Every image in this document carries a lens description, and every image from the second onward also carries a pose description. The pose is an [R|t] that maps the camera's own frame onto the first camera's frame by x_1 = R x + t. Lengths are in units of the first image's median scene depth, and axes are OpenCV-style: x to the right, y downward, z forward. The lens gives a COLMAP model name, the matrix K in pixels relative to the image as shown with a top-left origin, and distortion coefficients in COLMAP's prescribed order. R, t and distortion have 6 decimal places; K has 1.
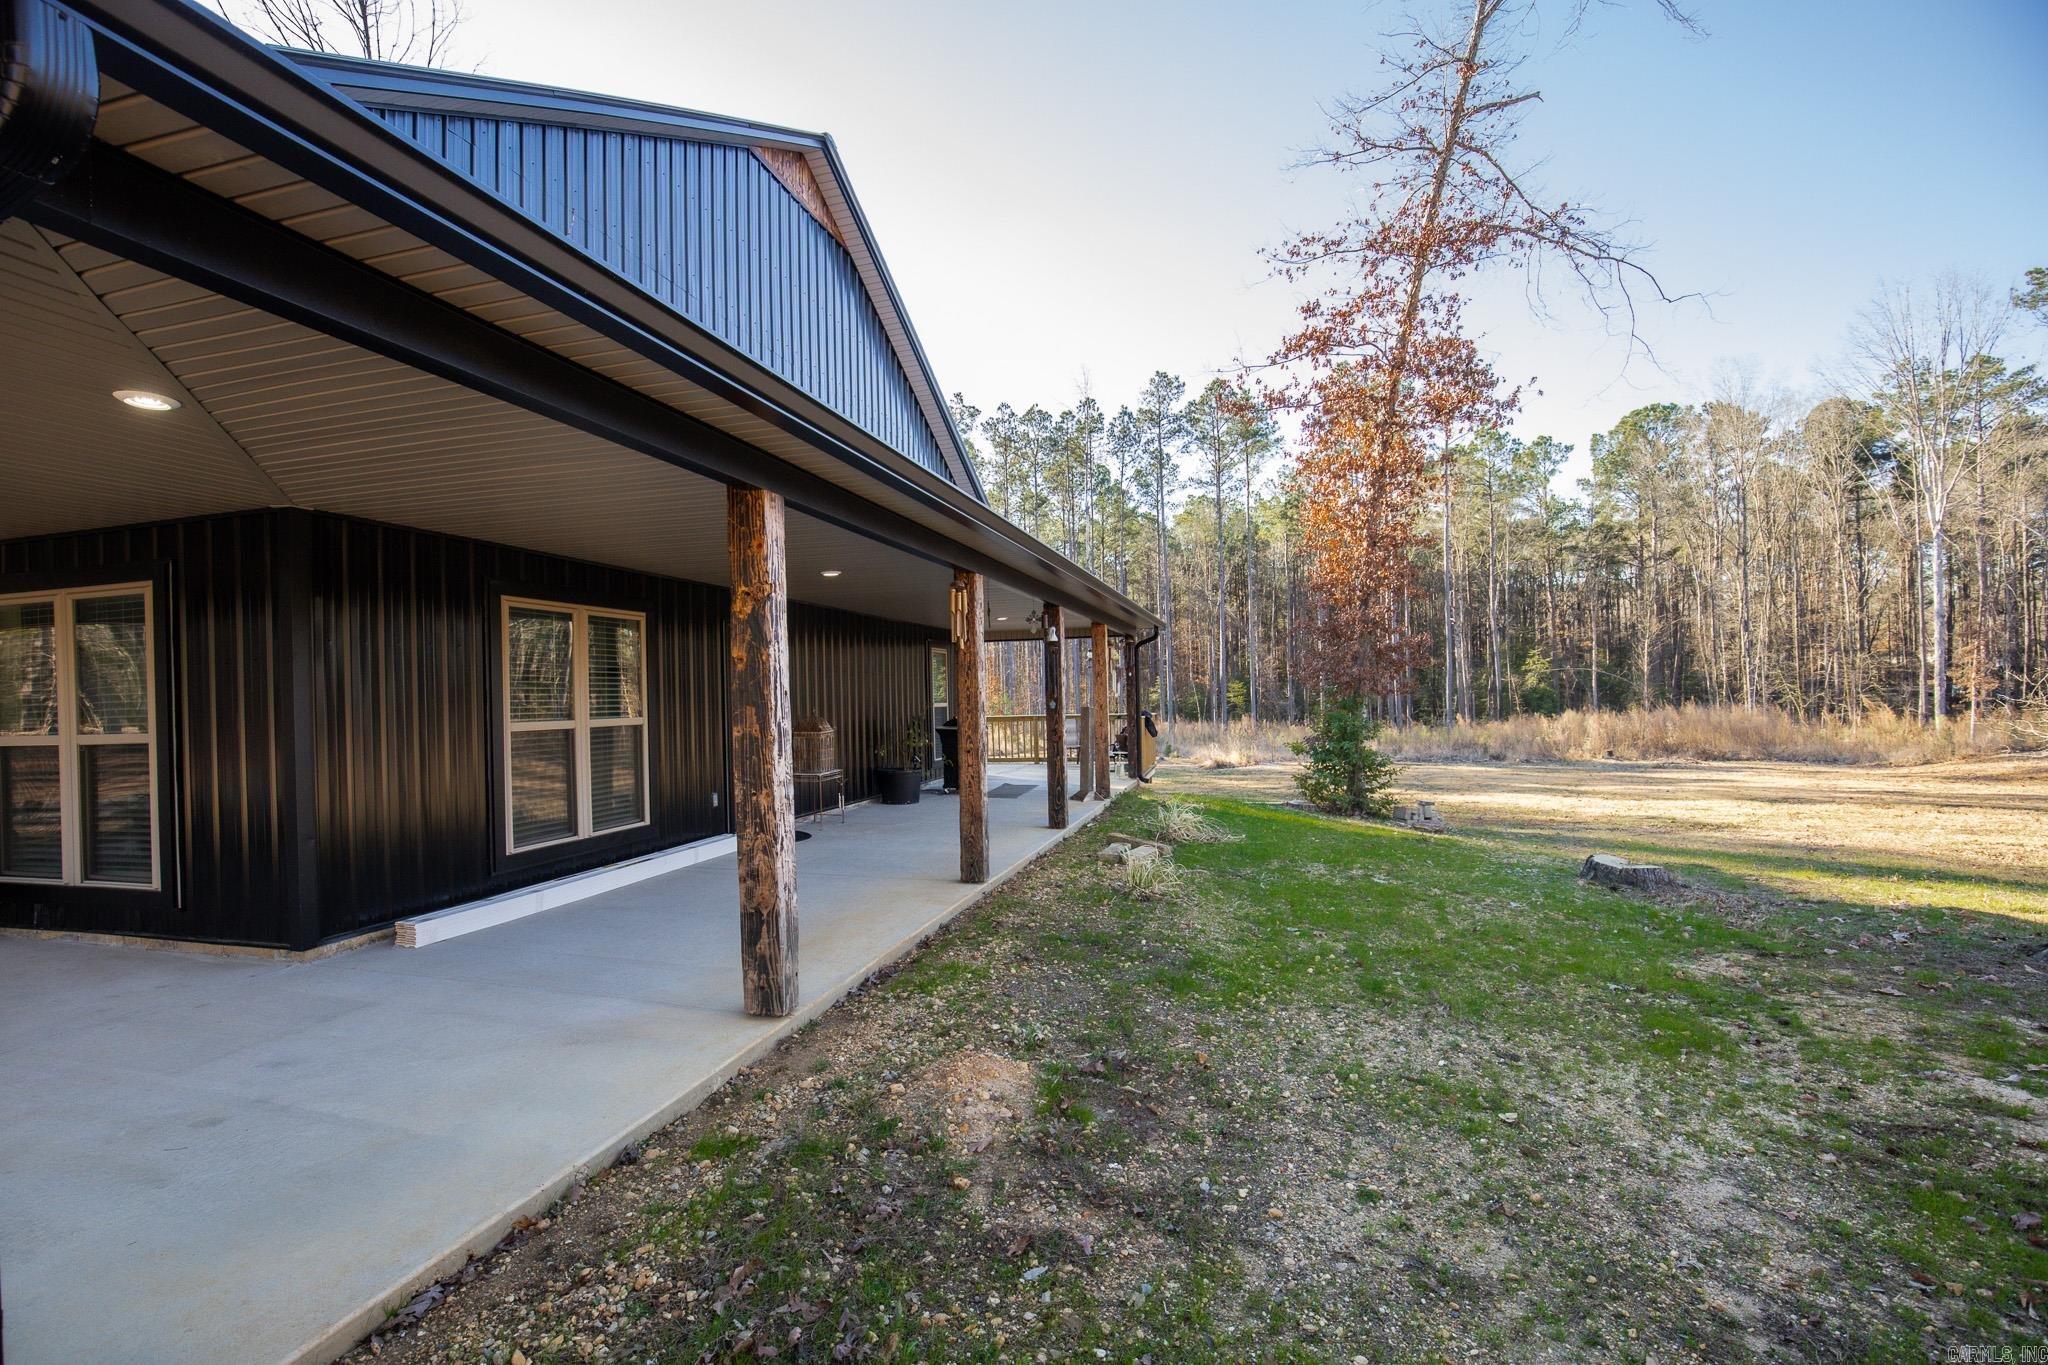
lens RADIAL K [[939.1, 0, 1010.2], [0, 939.1, 695.8], [0, 0, 1]] dist [-0.032246, 0.006818]
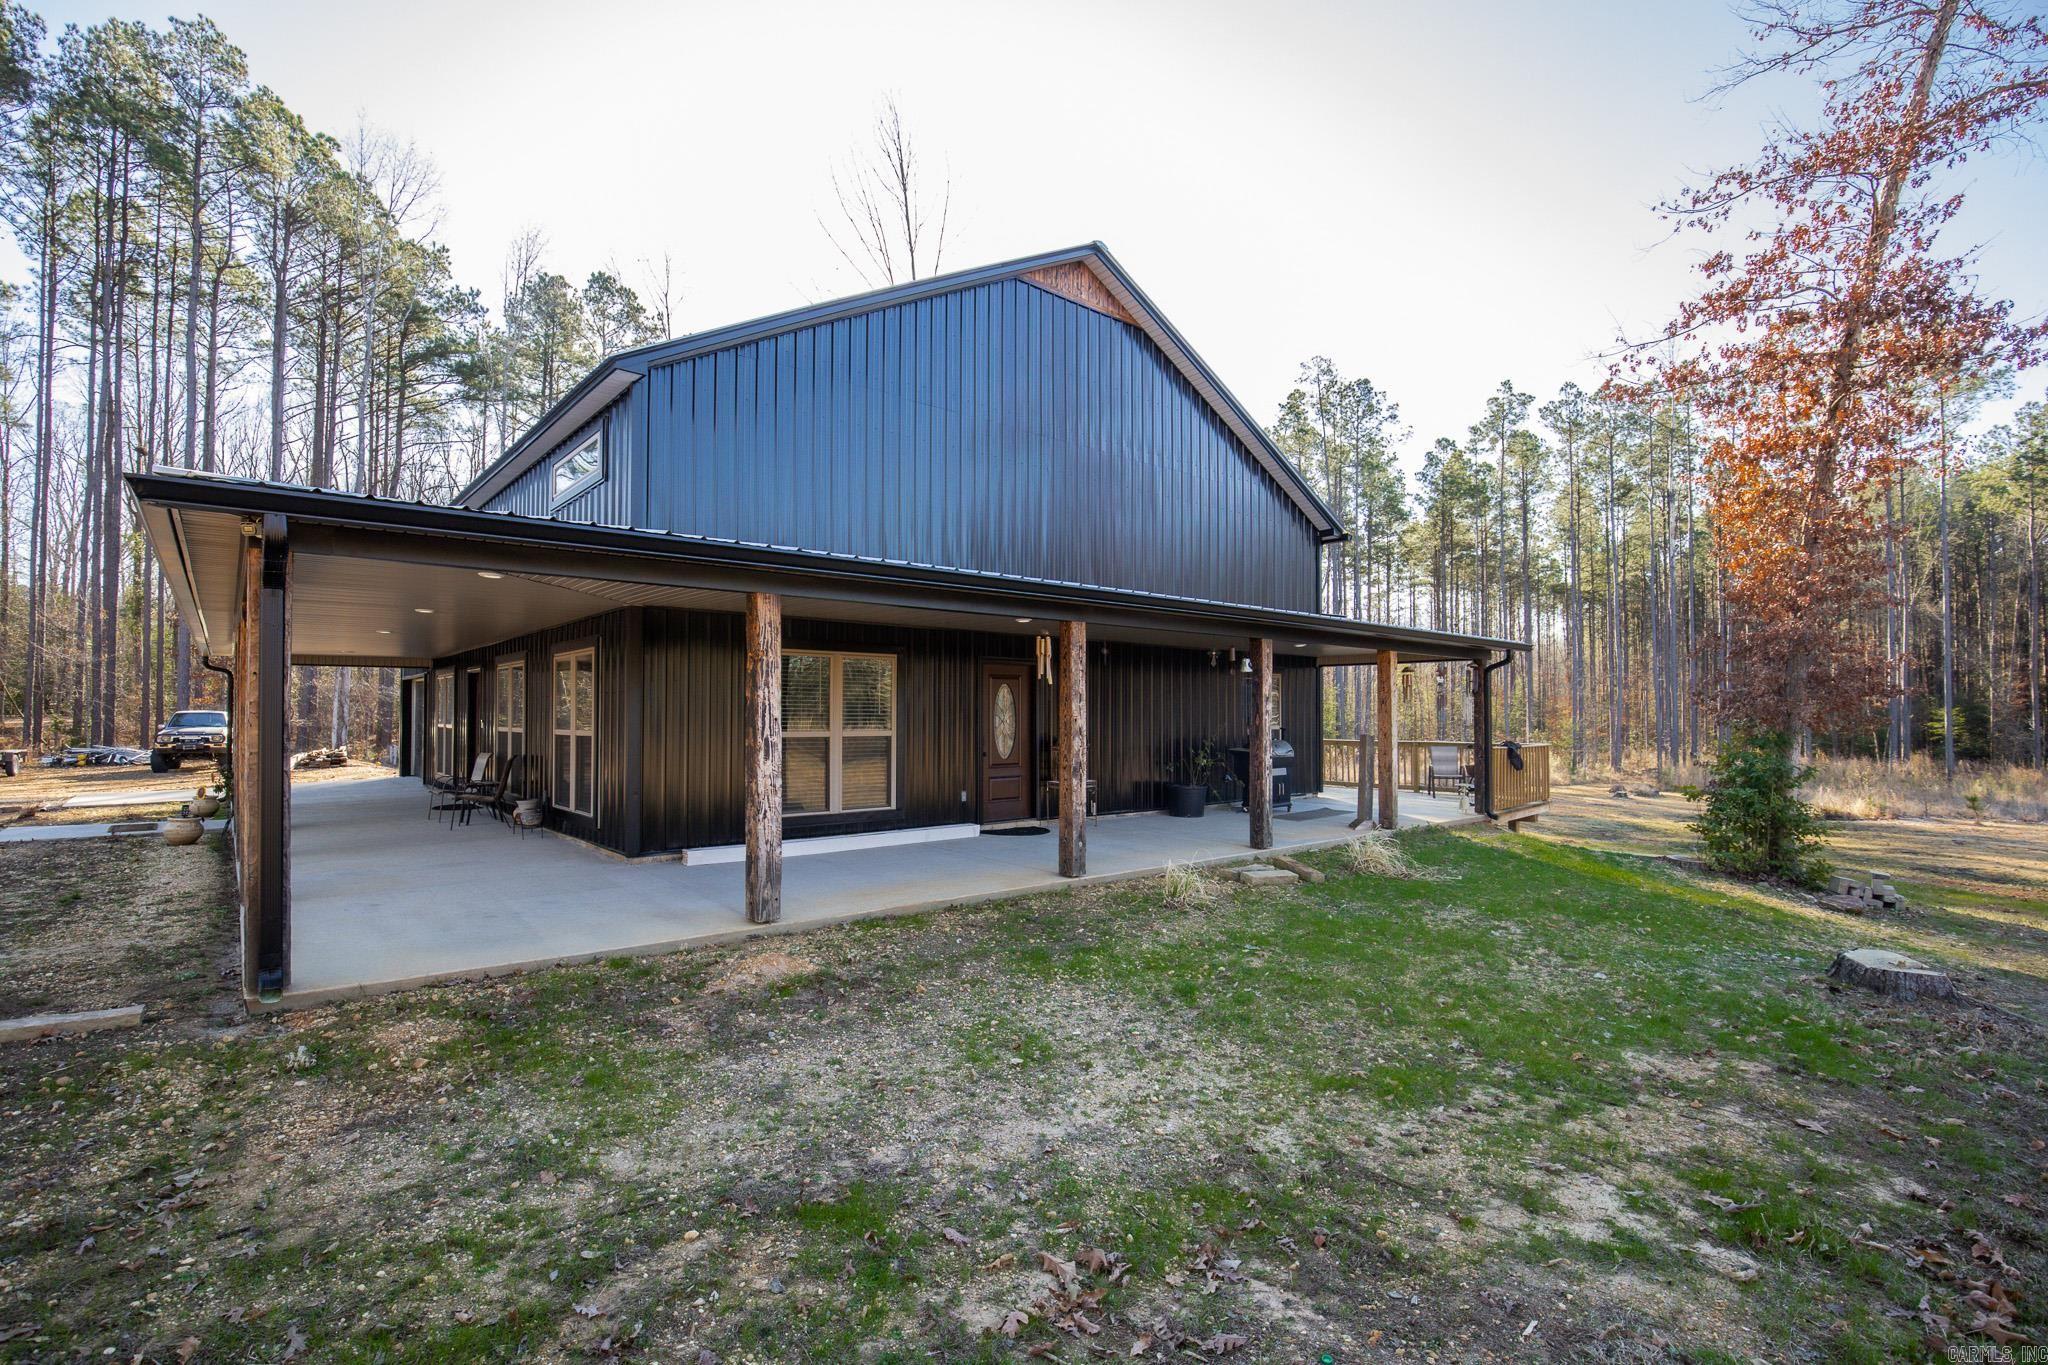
lens RADIAL K [[947.8, 0, 1022.8], [0, 947.8, 695.6], [0, 0, 1]] dist [-0.021900, 0.001039]
pose [[0.828604, 0.013893, -0.559663, 0.832849], [-0.021988, 0.999728, -0.007738, -0.033382], [0.559404, 0.018718, 0.828684, -0.073062]]
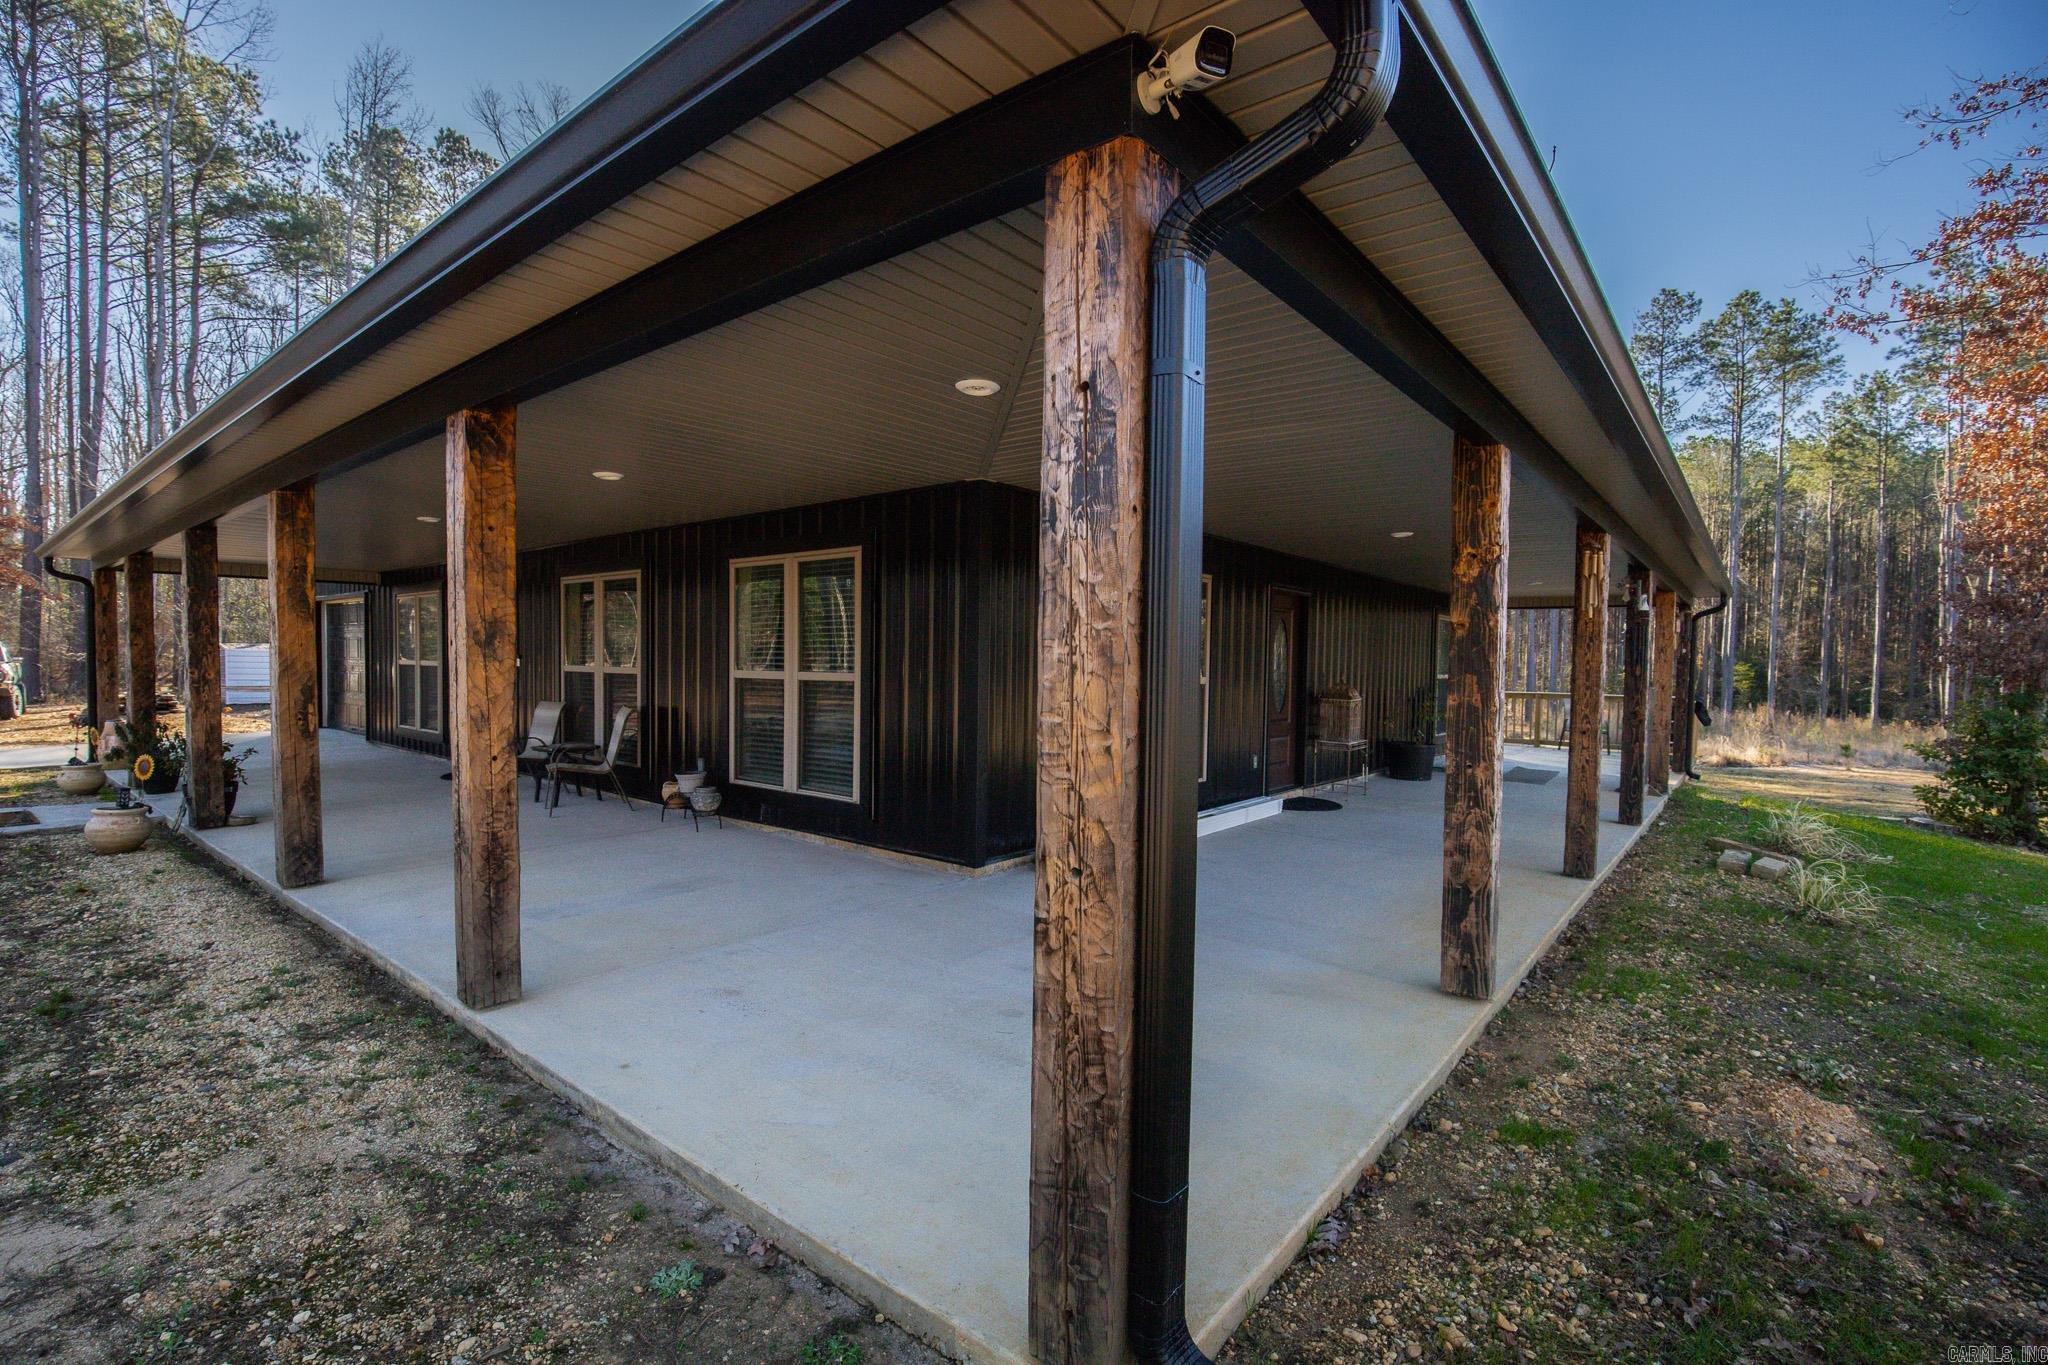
lens RADIAL K [[939.1, 0, 1010.2], [0, 939.1, 695.8], [0, 0, 1]] dist [-0.032246, 0.006818]
pose [[0.912789, 0.053618, -0.404897, -0.260749], [-0.037873, 0.998186, 0.046805, 0.005101], [0.406672, -0.027389, 0.913164, -0.047213]]
